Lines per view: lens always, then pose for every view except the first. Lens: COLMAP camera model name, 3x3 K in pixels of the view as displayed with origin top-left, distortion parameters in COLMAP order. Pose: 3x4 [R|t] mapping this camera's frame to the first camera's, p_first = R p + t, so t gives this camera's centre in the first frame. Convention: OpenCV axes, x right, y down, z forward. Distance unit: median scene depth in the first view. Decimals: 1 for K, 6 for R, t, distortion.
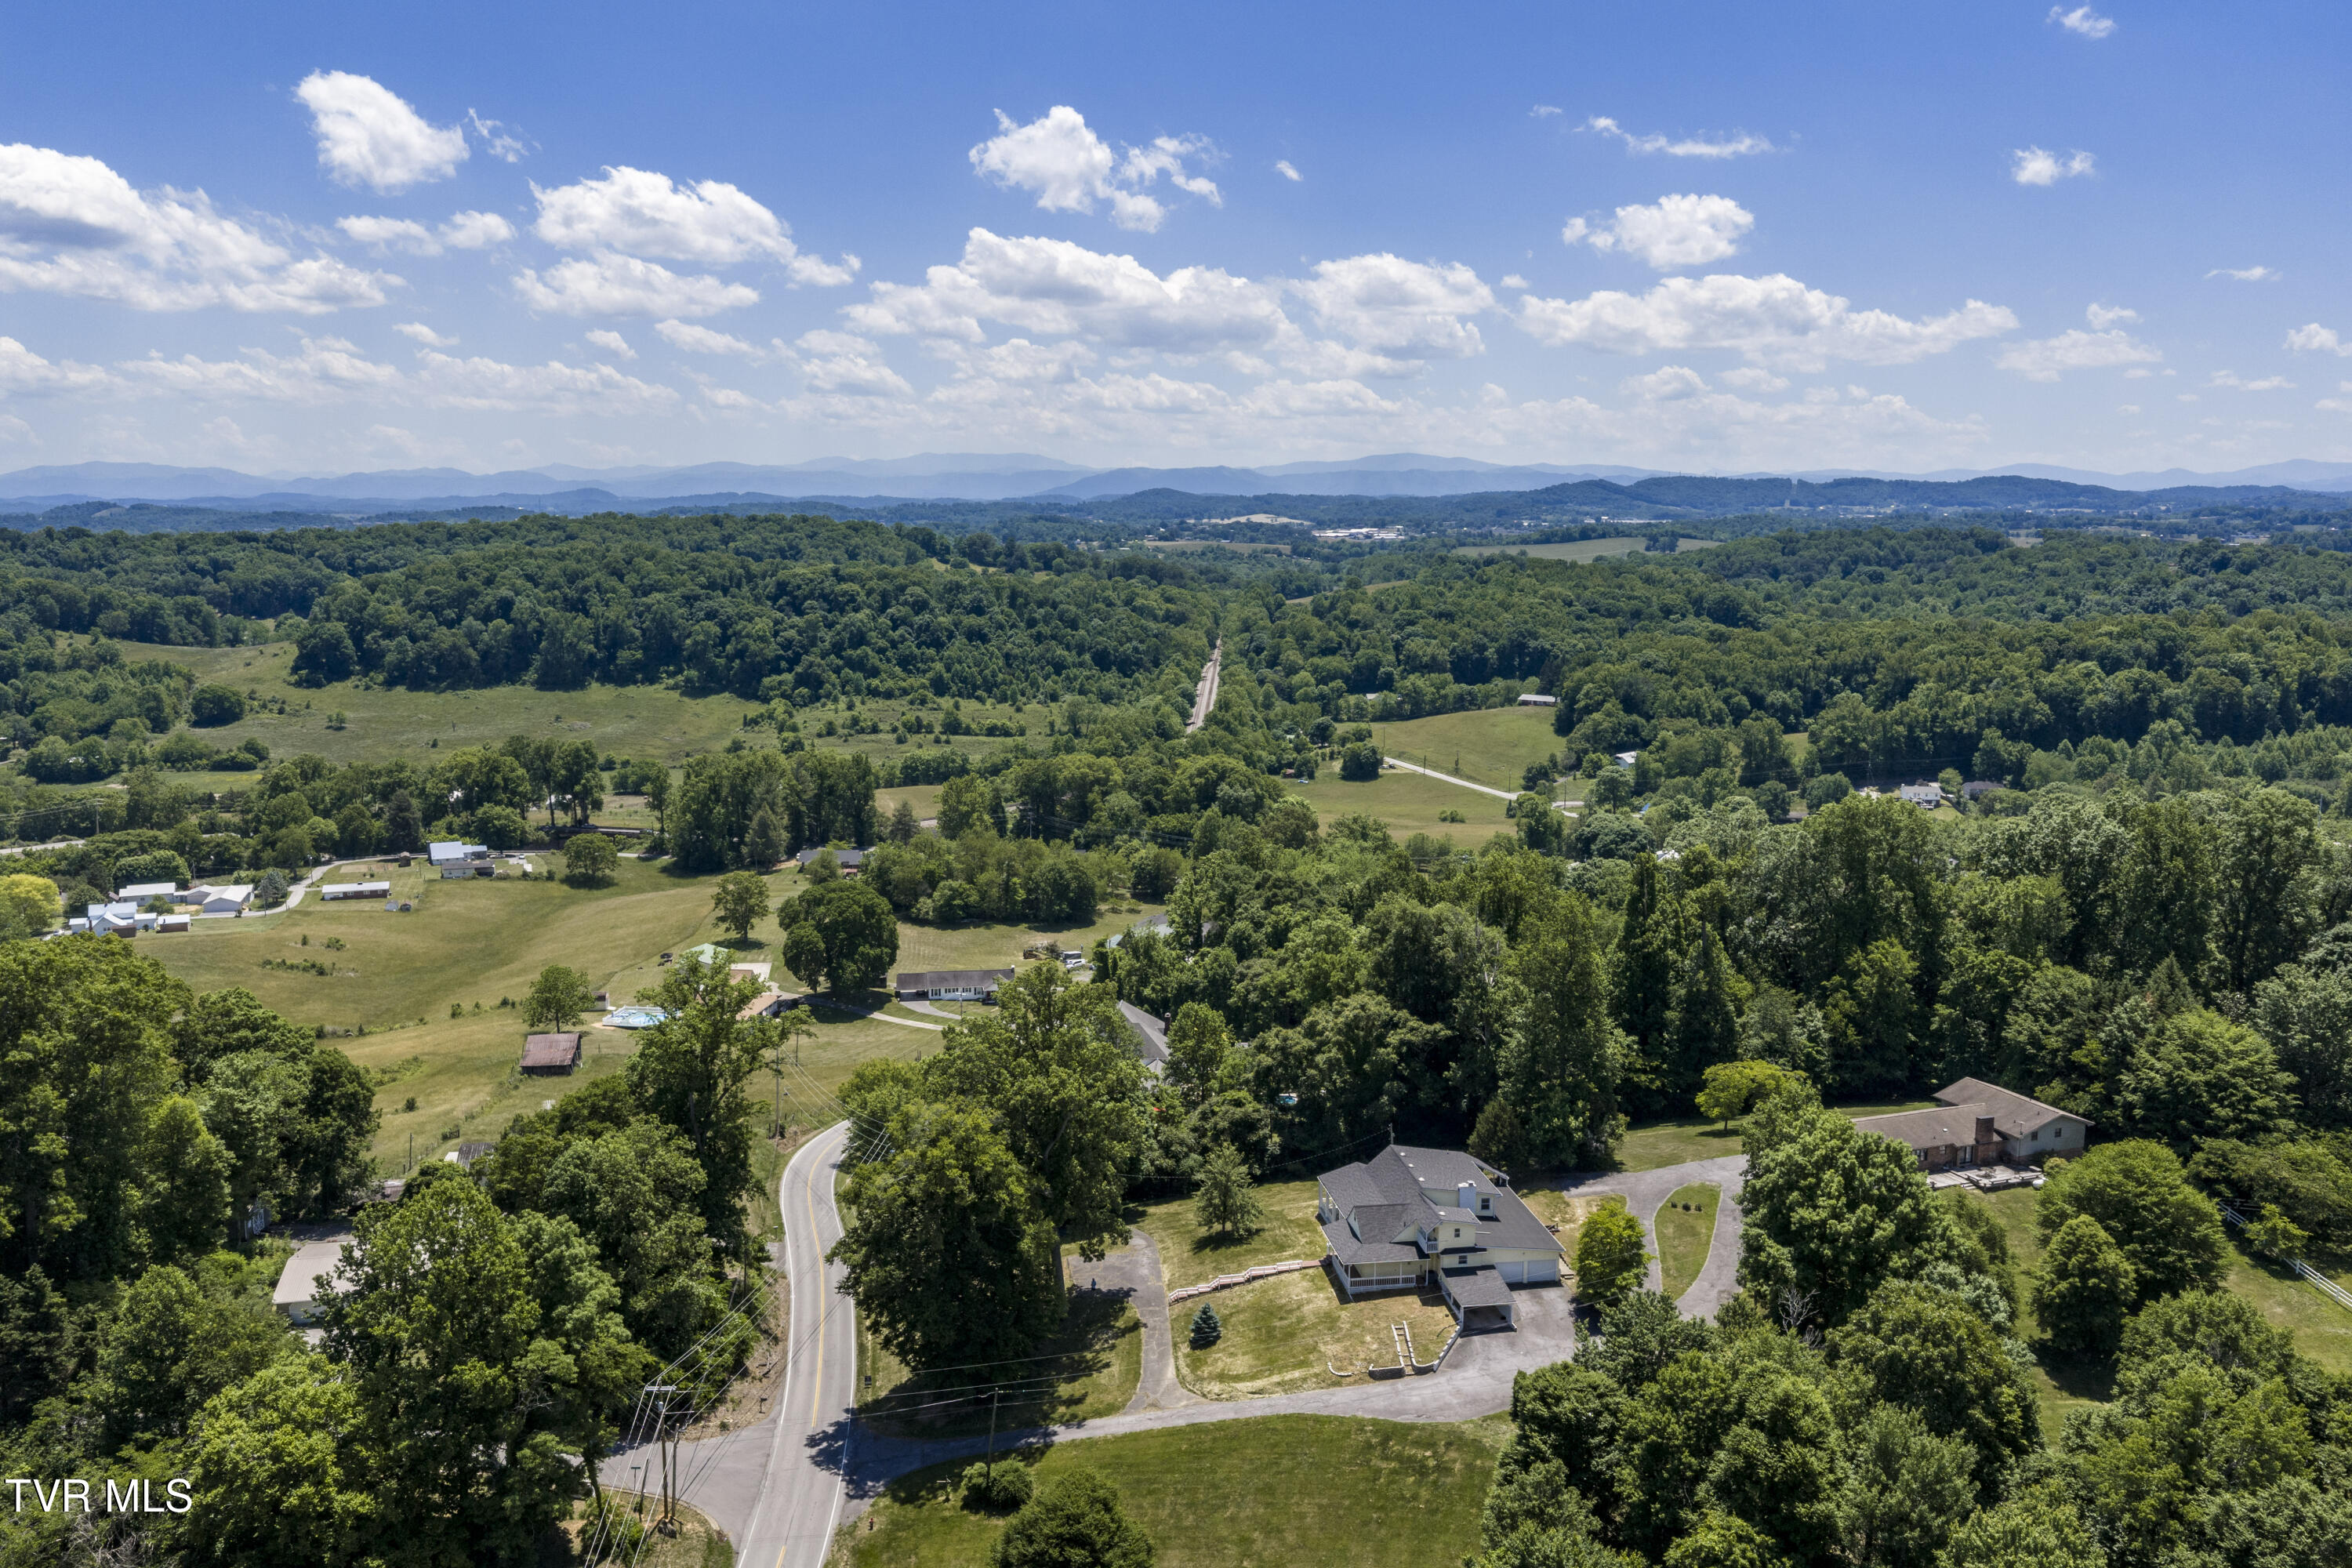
lens RADIAL K [[1941.2, 0, 1187.3], [0, 1941.2, 783.0], [0, 0, 1]] dist [0.026905, -0.052511]
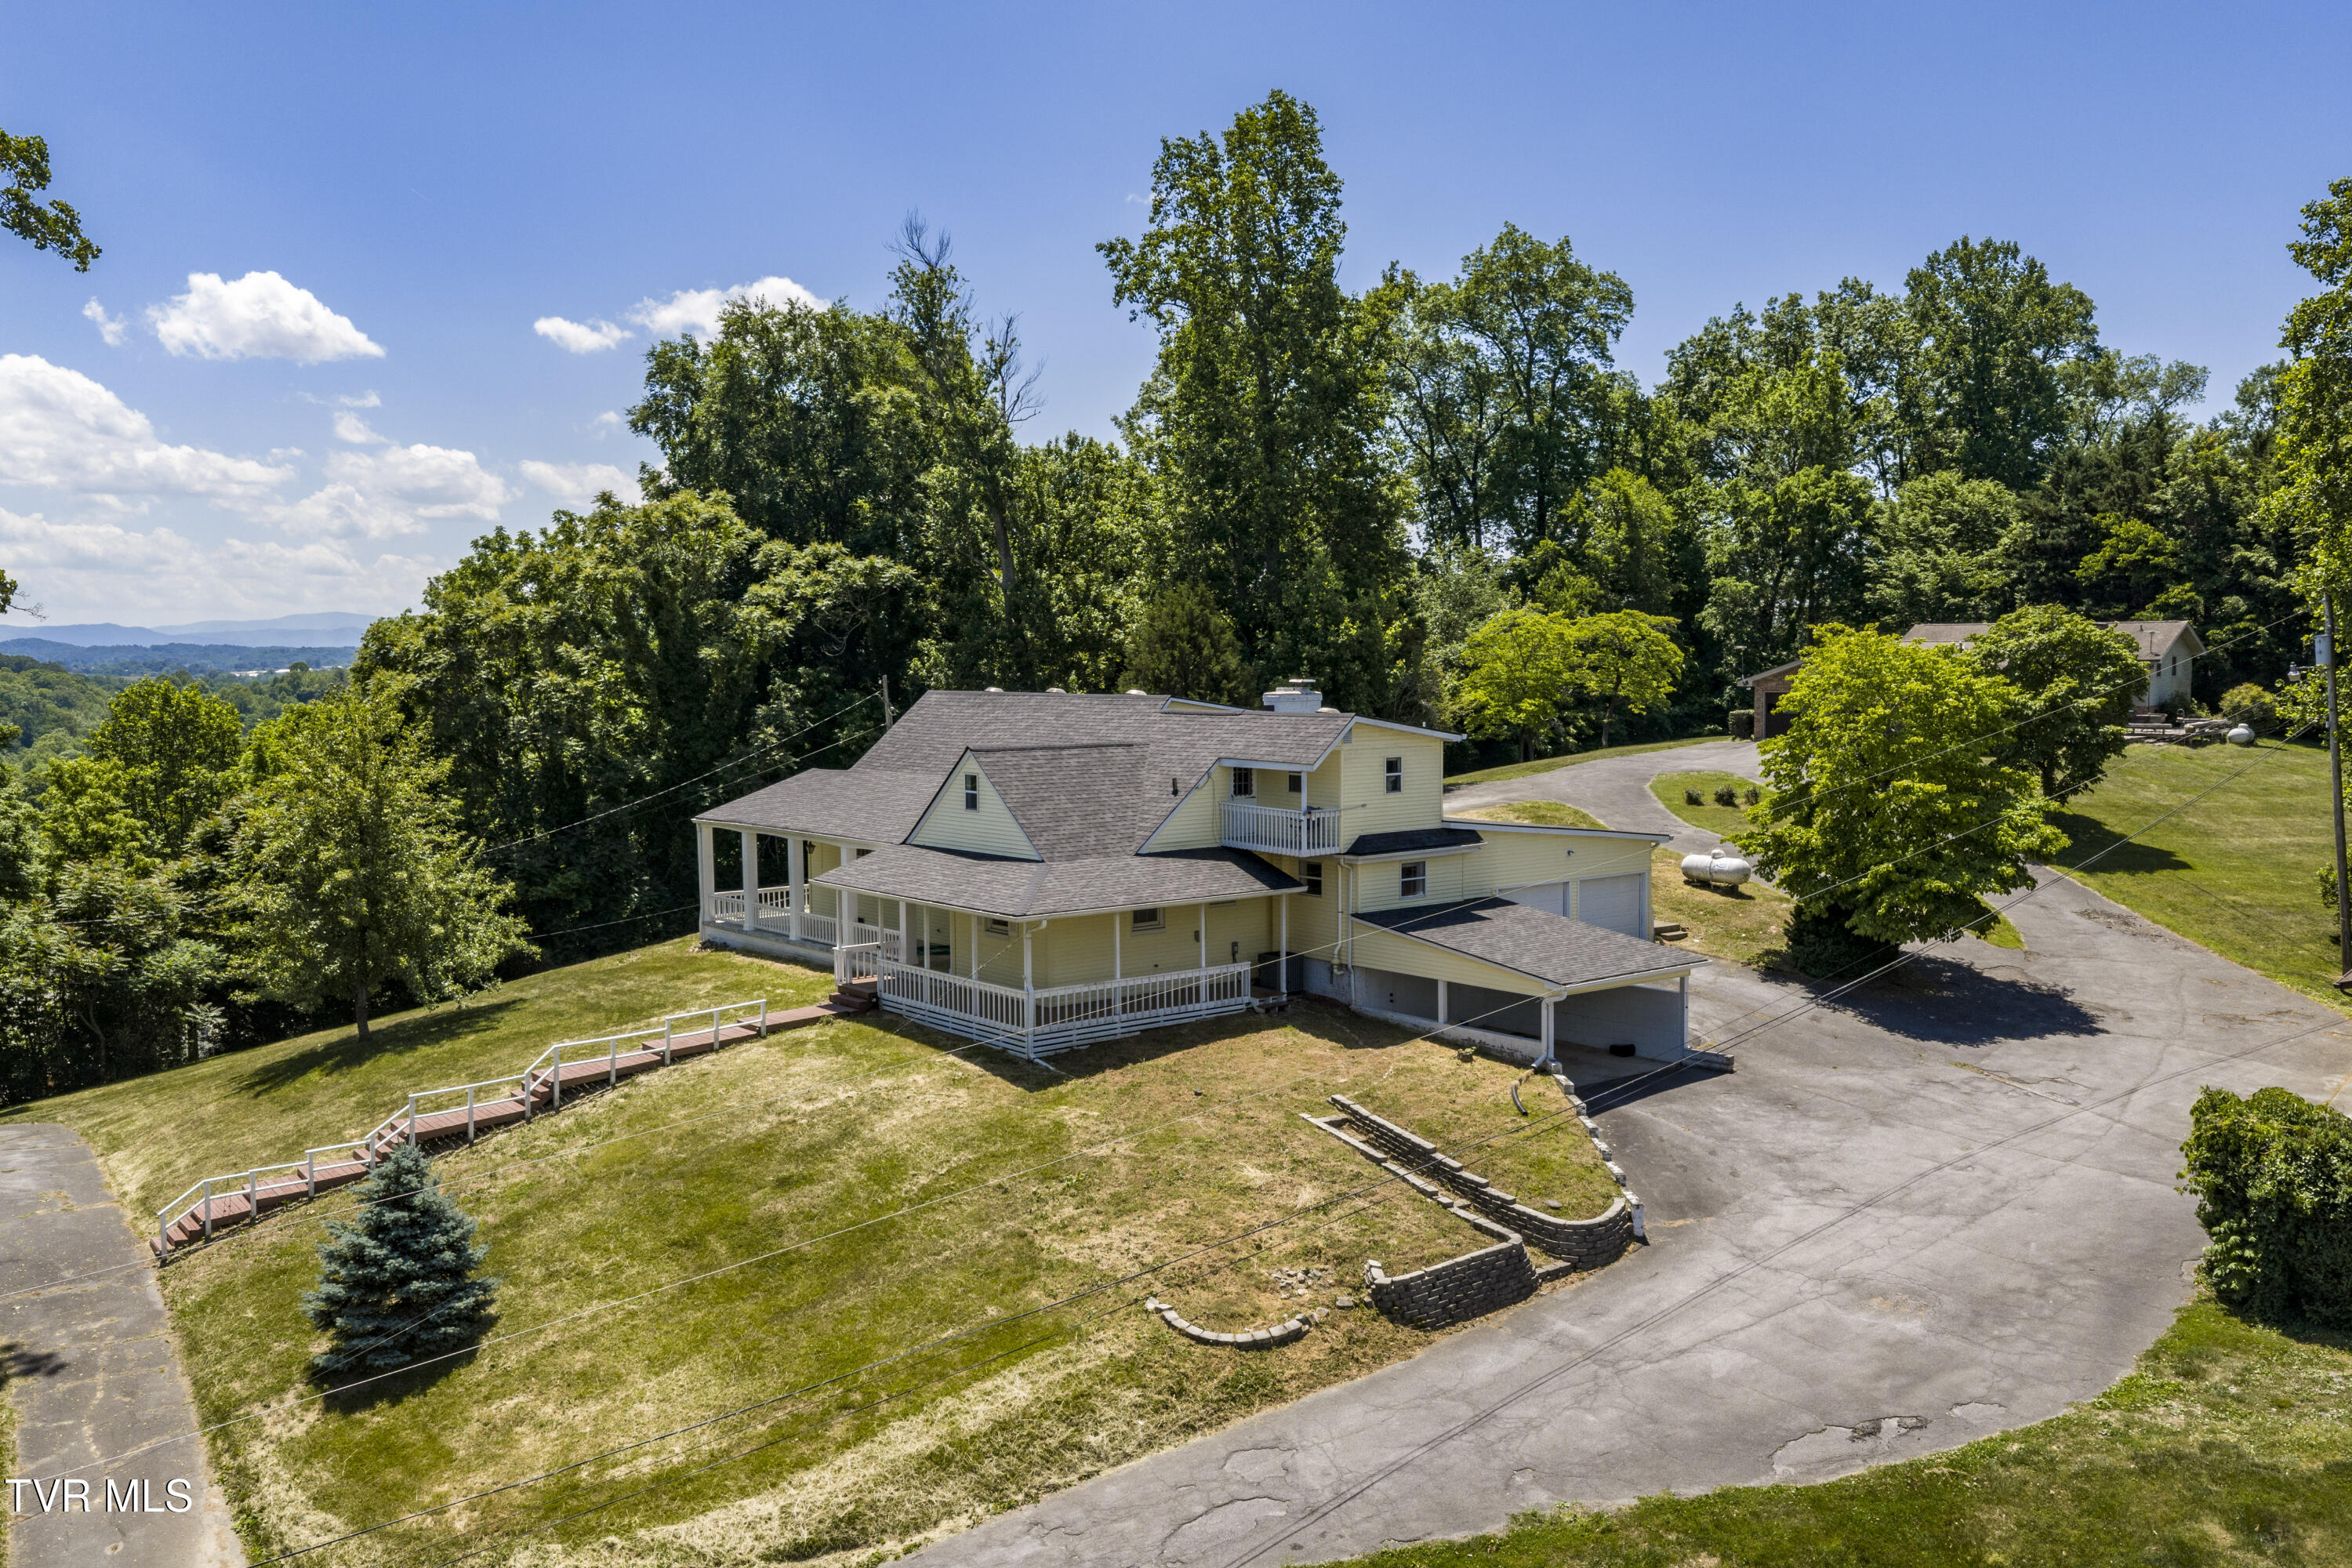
lens RADIAL K [[1941.2, 0, 1187.3], [0, 1941.2, 783.0], [0, 0, 1]] dist [0.026905, -0.052511]
pose [[0.866773, -0.038009, 0.497252, -0.002884], [0.079230, 0.994923, -0.062059, 0.044938], [-0.492368, 0.093188, 0.865384, 0.143489]]
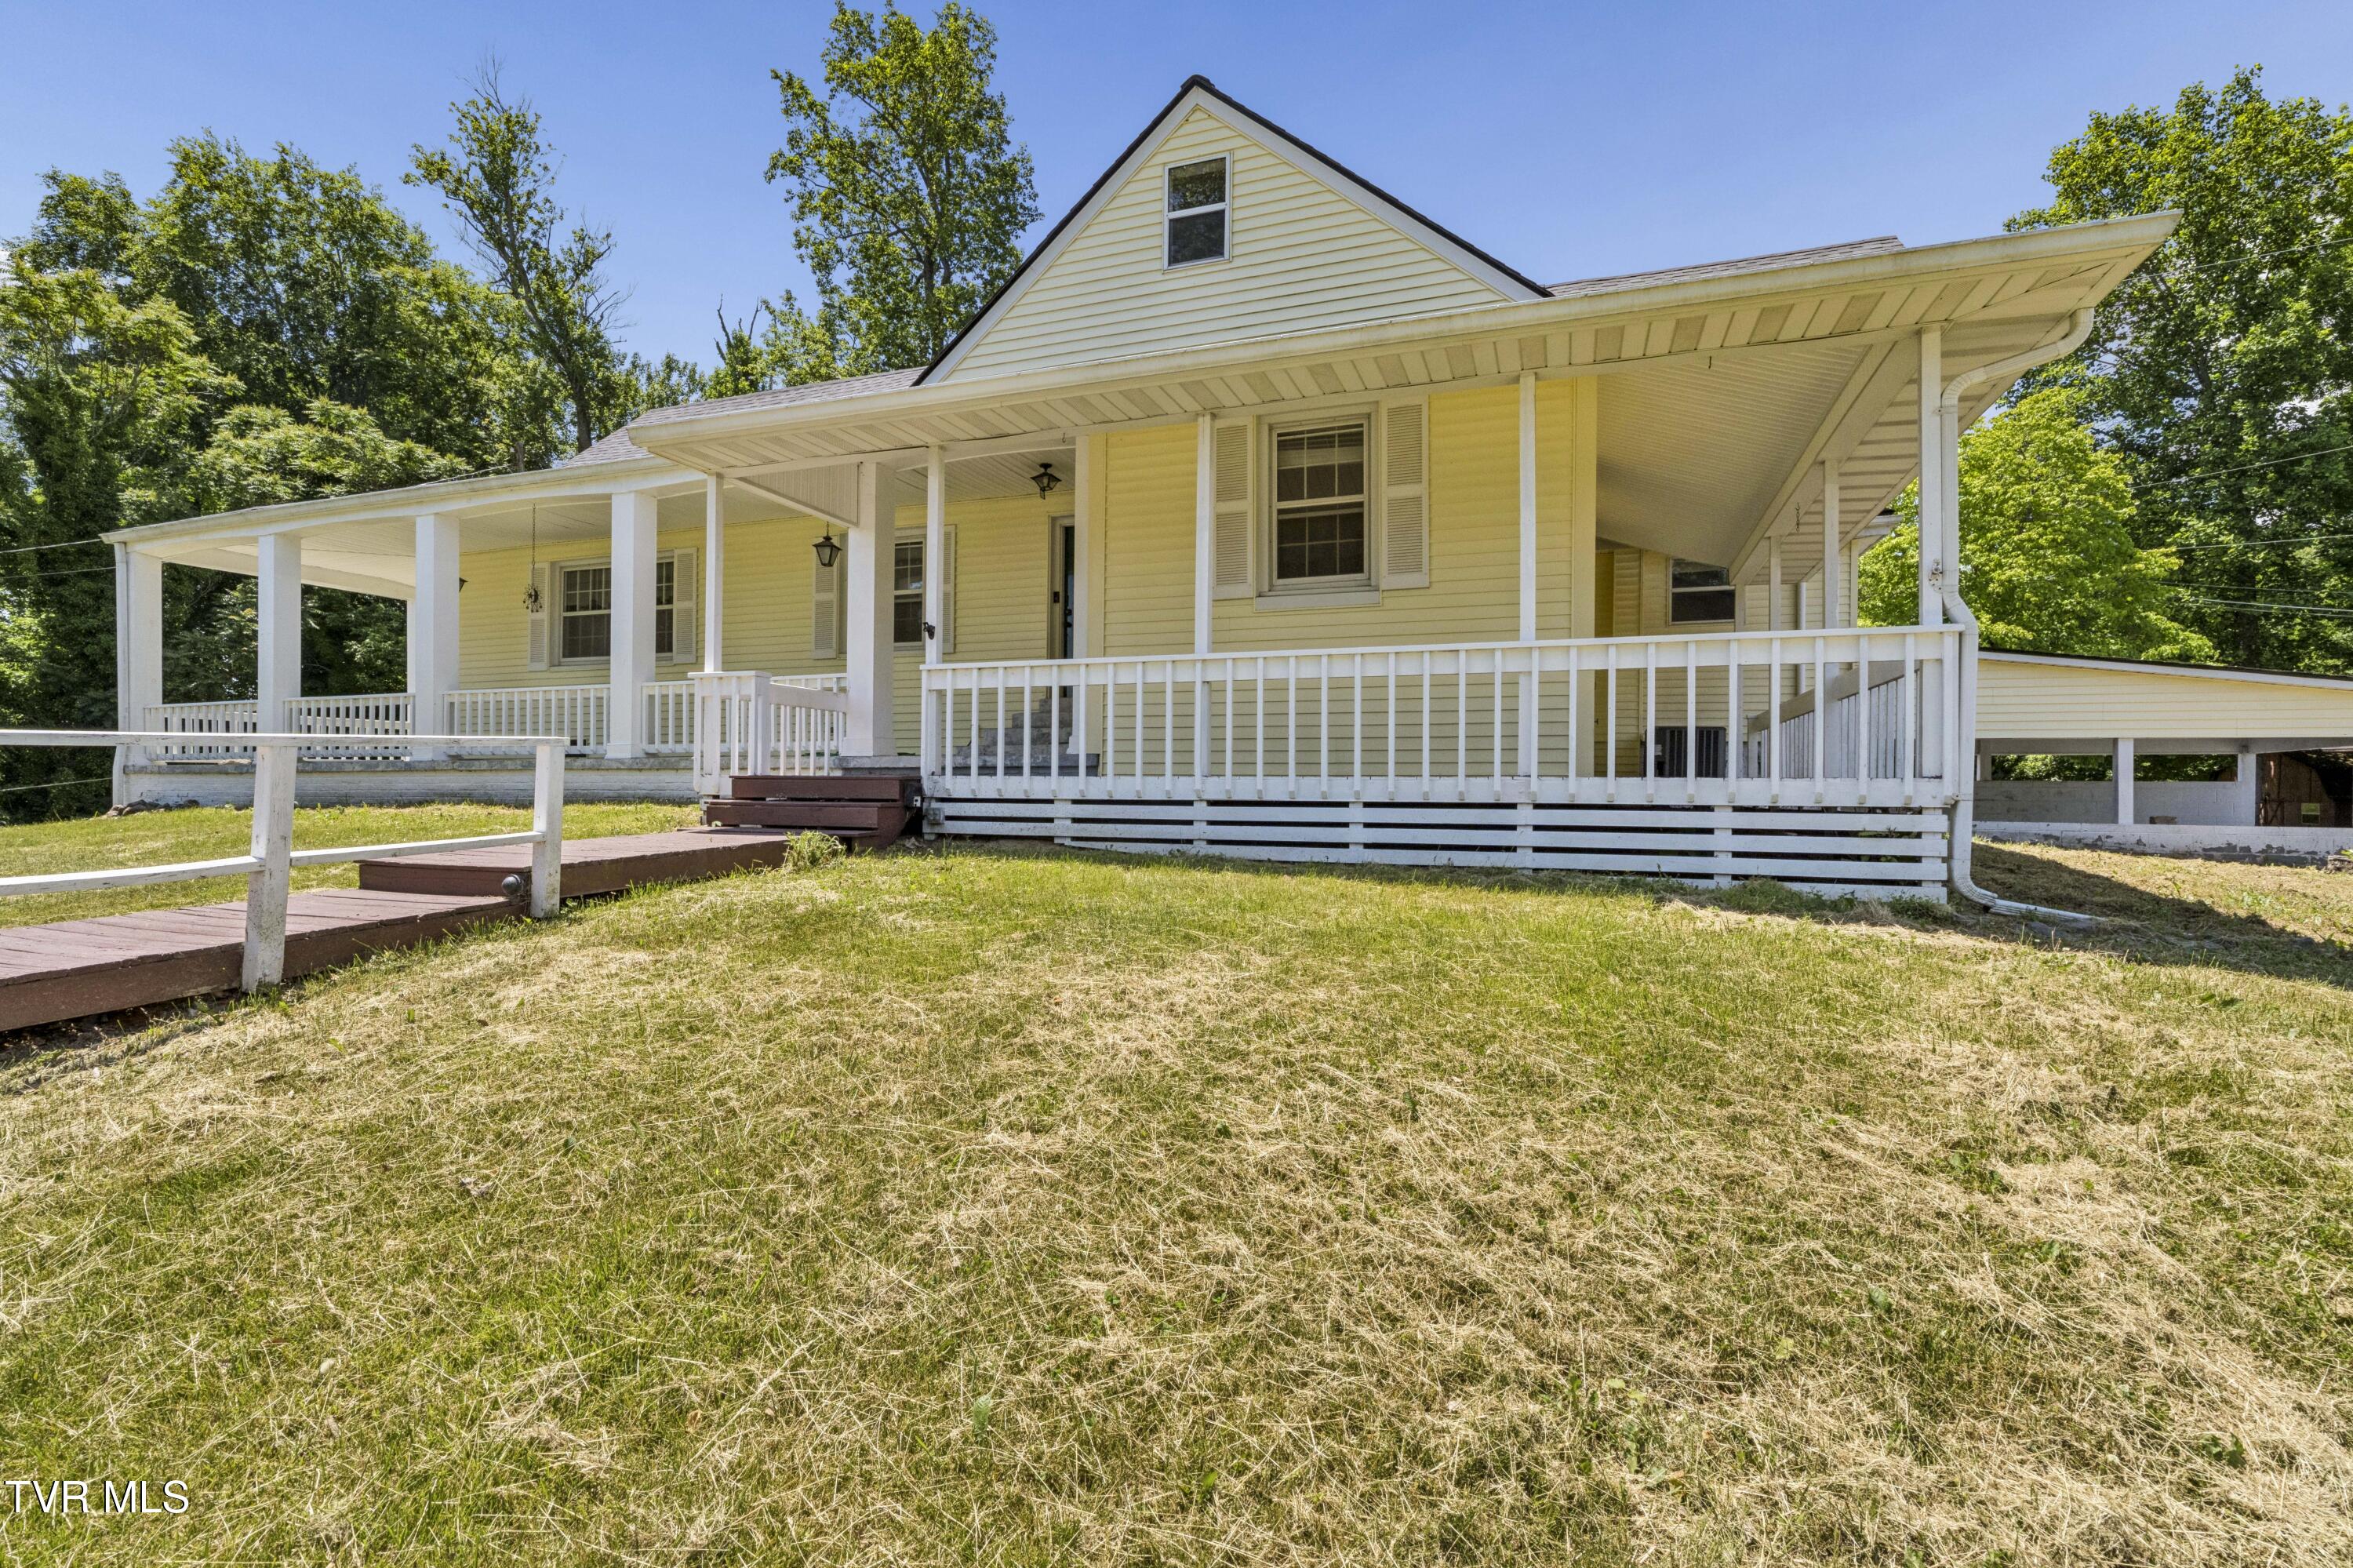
lens RADIAL K [[1097.0, 0, 1176.5], [0, 1097.0, 784.0], [0, 0, 1]] dist [-0.000637, 0.000496]
pose [[0.496339, 0.013447, 0.868025, 0.007957], [0.121297, 0.988998, -0.084679, 0.047440], [-0.859613, 0.147318, 0.489247, 0.183525]]
